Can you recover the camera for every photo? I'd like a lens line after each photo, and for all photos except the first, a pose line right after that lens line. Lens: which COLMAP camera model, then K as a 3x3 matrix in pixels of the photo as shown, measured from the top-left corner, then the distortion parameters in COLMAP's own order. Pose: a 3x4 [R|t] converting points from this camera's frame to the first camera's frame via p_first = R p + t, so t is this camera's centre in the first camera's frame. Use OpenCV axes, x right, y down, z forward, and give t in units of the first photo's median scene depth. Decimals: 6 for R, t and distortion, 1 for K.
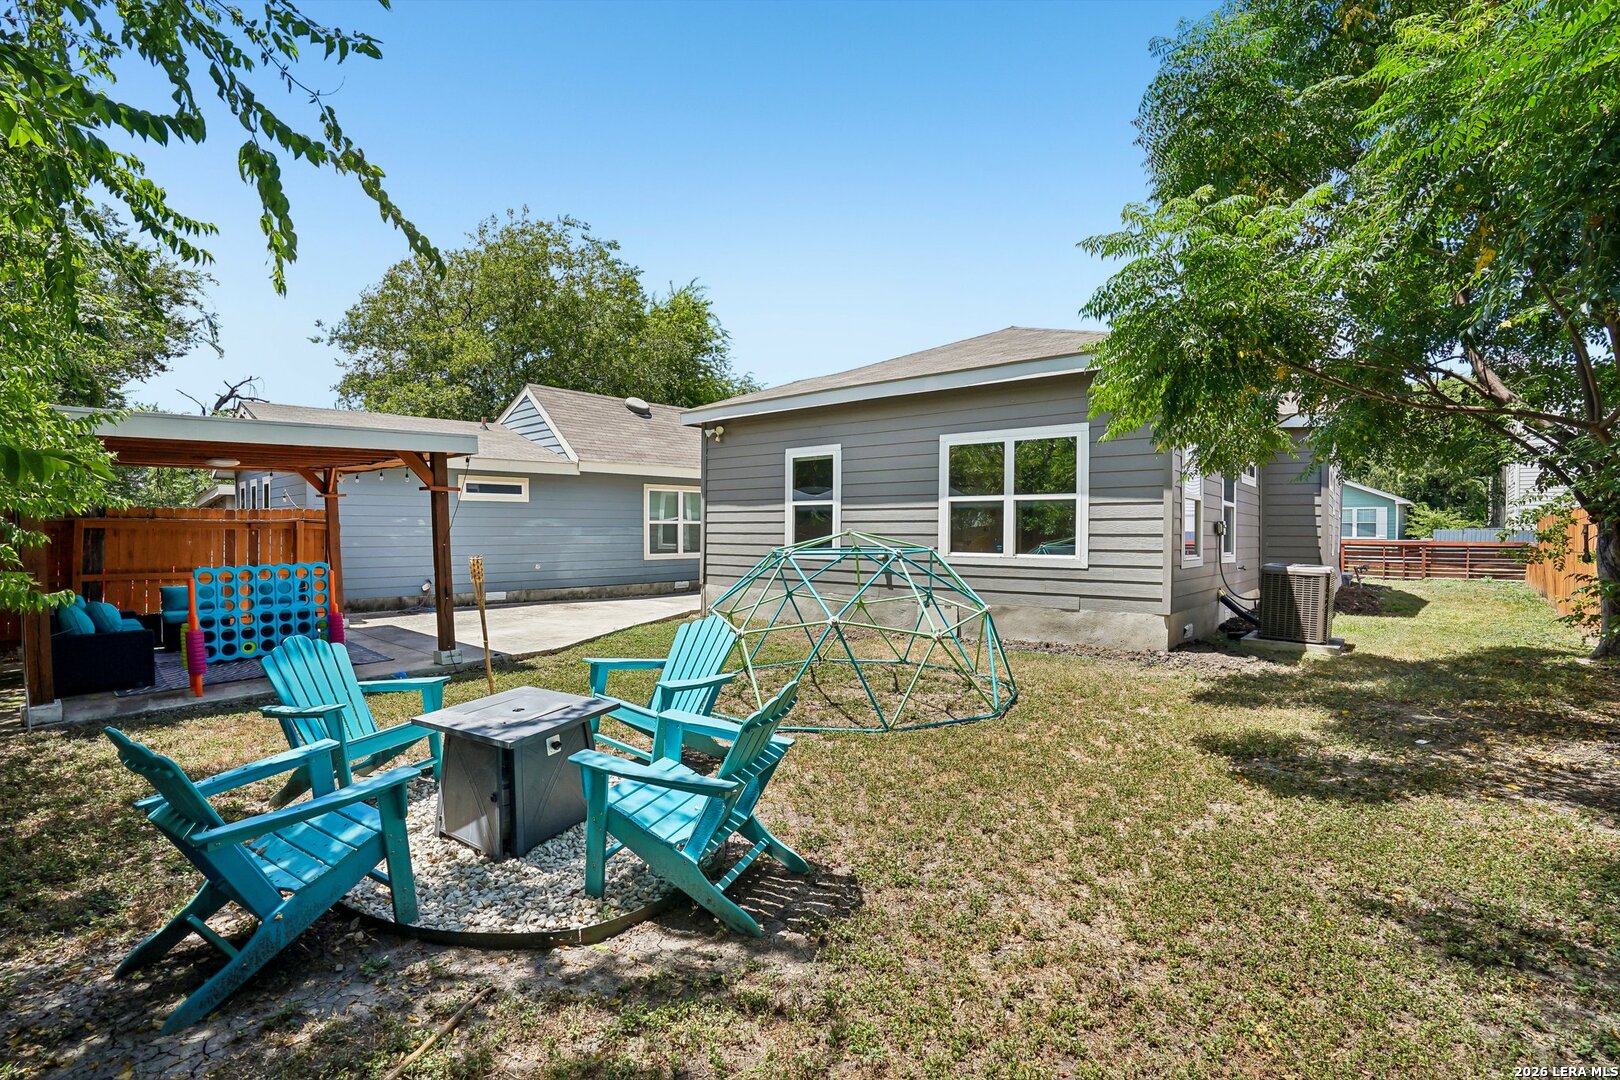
lens RADIAL K [[737.8, 0, 819.6], [0, 737.8, 554.4], [0, 0, 1]] dist [0.000221, 0.000377]
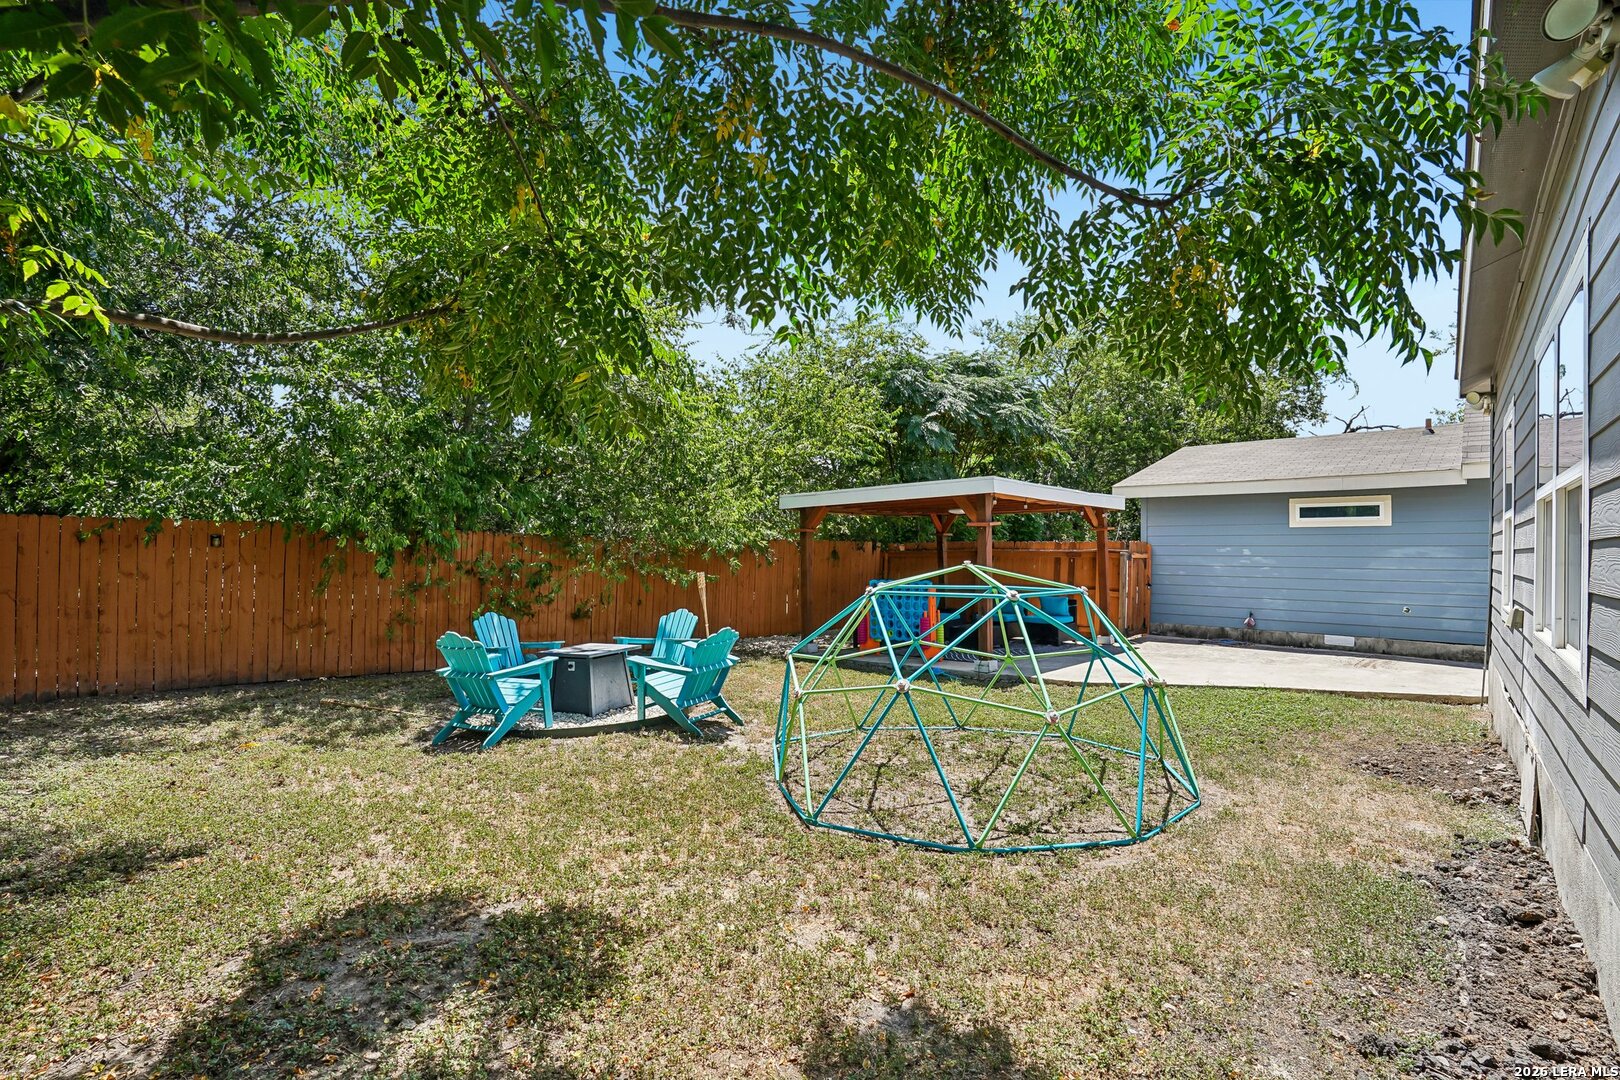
lens RADIAL K [[737.8, 0, 819.6], [0, 737.8, 554.4], [0, 0, 1]] dist [0.000221, 0.000377]
pose [[-0.020459, -0.001755, -0.999789, 0.417175], [-0.042322, 0.999104, -0.000887, -0.015524], [0.998895, 0.042295, -0.020515, 0.442435]]
